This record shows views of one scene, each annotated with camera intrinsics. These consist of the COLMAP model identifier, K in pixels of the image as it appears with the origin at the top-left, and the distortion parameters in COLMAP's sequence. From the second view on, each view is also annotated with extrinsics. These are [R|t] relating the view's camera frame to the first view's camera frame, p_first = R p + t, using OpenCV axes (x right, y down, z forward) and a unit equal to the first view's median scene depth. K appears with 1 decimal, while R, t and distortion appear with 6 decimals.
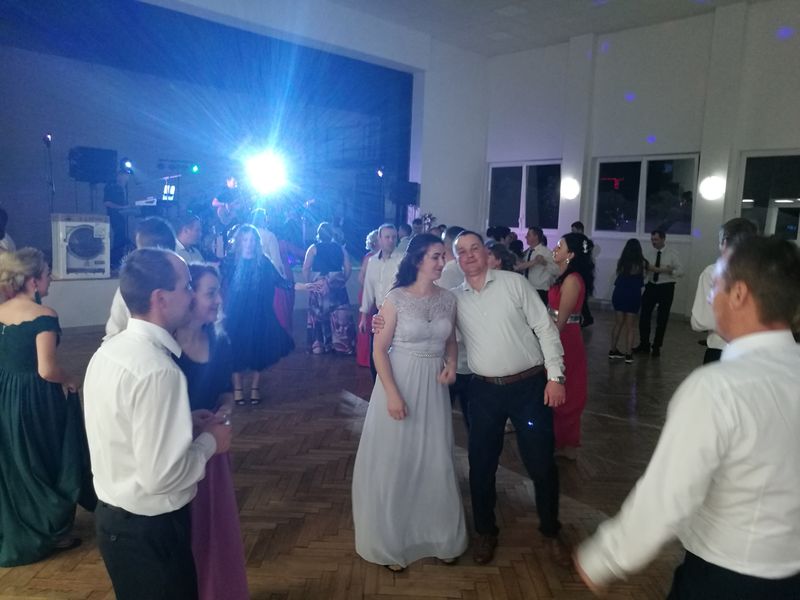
lens RADIAL K [[641.3, 0, 397.5], [0, 641.3, 306.2], [0, 0, 1]] dist [0.003285, -0.007906]
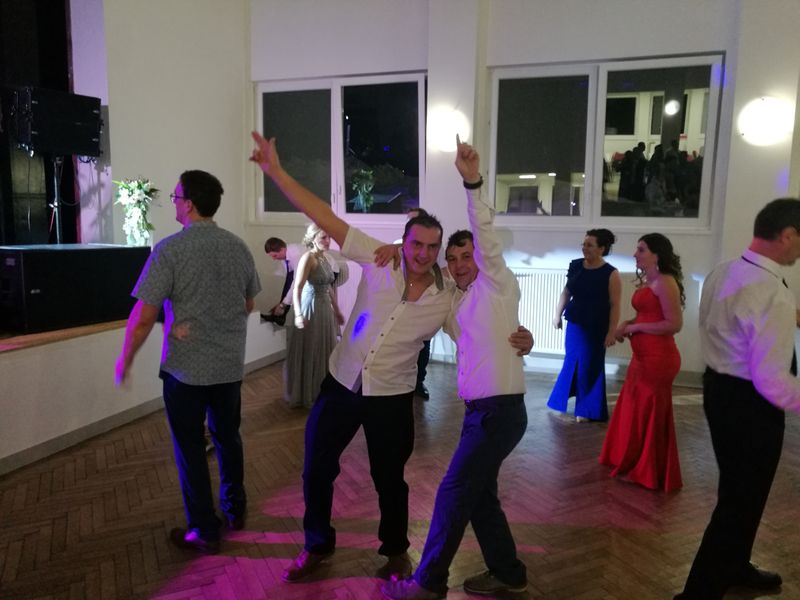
lens RADIAL K [[641.3, 0, 417.1], [0, 641.3, 304.6], [0, 0, 1]] dist [0.003285, -0.007906]
pose [[0.884771, -0.086522, 0.457924, 0.013767], [0.080205, 0.996223, 0.033262, -0.068307], [-0.459073, 0.007298, 0.888369, 0.571778]]
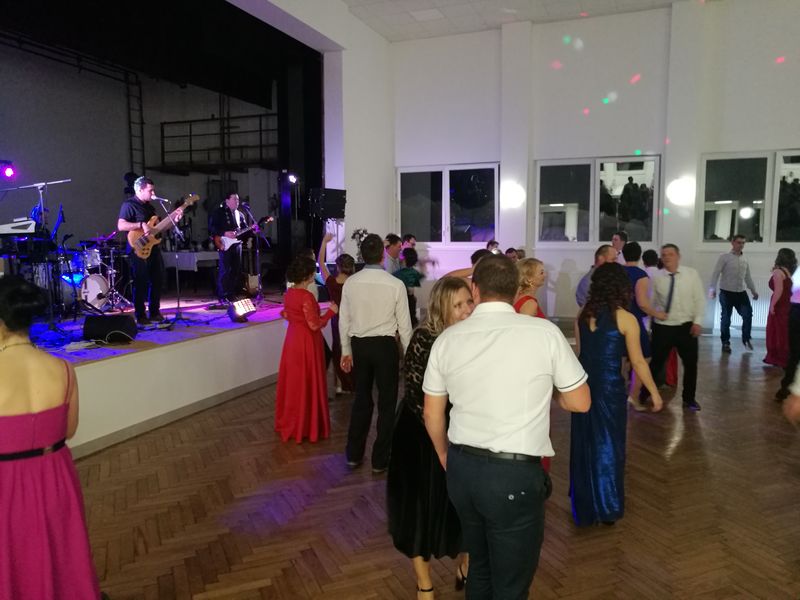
lens RADIAL K [[641.3, 0, 417.9], [0, 641.3, 304.6], [0, 0, 1]] dist [0.003285, -0.007906]
pose [[0.902476, -0.085141, 0.422241, -0.231786], [0.094198, 0.995553, -0.000589, -0.045209], [-0.420314, 0.040306, 0.906483, 0.256122]]
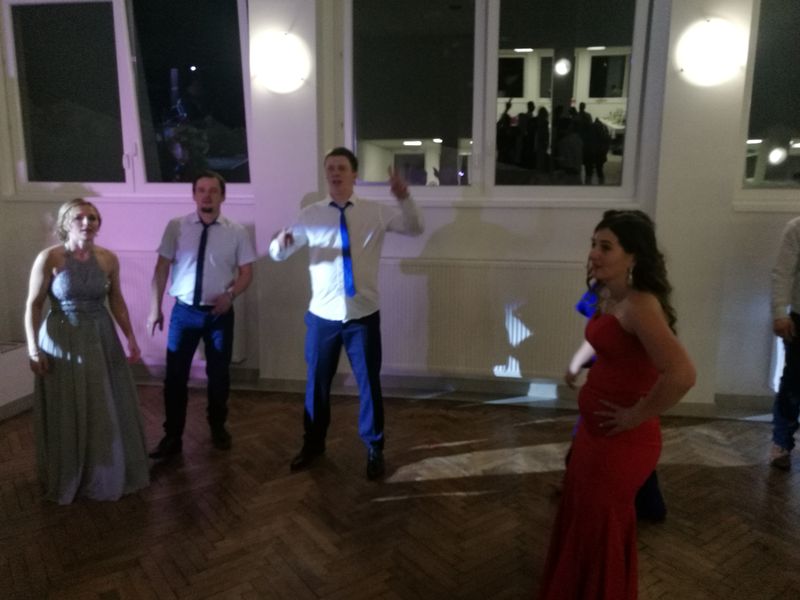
lens RADIAL K [[641.3, 0, 402.9], [0, 641.3, 302.3], [0, 0, 1]] dist [0.003285, -0.007906]
pose [[0.806831, -0.135230, 0.575098, 0.109330], [0.104624, 0.990770, 0.086189, -0.078374], [-0.581445, -0.009371, 0.813532, 0.680432]]
